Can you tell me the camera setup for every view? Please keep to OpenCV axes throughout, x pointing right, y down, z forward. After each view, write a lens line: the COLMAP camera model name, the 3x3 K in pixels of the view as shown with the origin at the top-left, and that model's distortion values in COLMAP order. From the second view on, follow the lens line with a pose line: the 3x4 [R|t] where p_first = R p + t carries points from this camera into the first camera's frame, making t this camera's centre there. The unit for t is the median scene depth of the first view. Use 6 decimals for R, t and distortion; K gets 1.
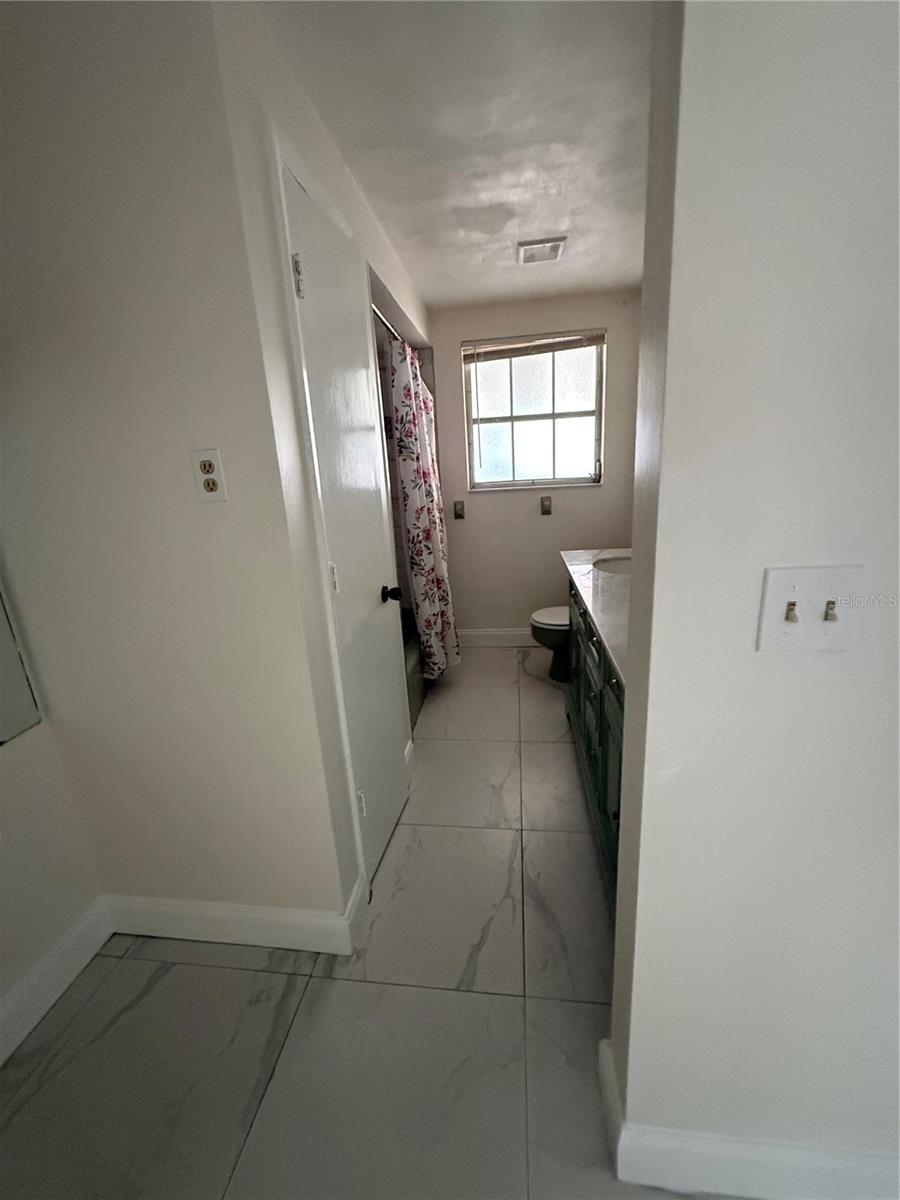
lens RADIAL K [[482.5, 0, 450.0], [0, 482.5, 600.0], [0, 0, 1]] dist [0.002410, 0.000013]
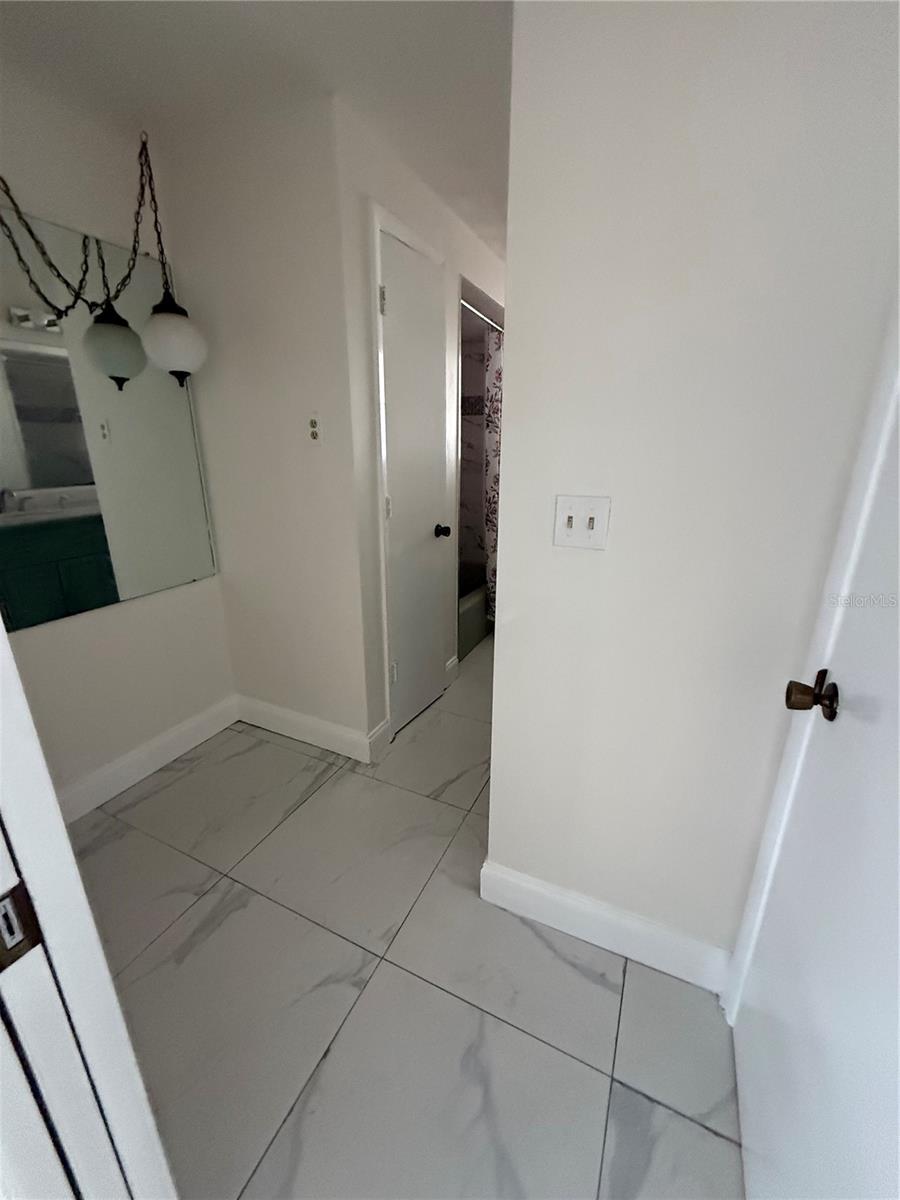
lens RADIAL K [[482.5, 0, 450.0], [0, 482.5, 600.0], [0, 0, 1]] dist [0.002410, 0.000013]
pose [[0.949781, 0.153053, -0.272930, 0.356627], [-0.141614, 0.988025, 0.061253, 0.111850], [0.279037, -0.019527, 0.960082, -0.340545]]
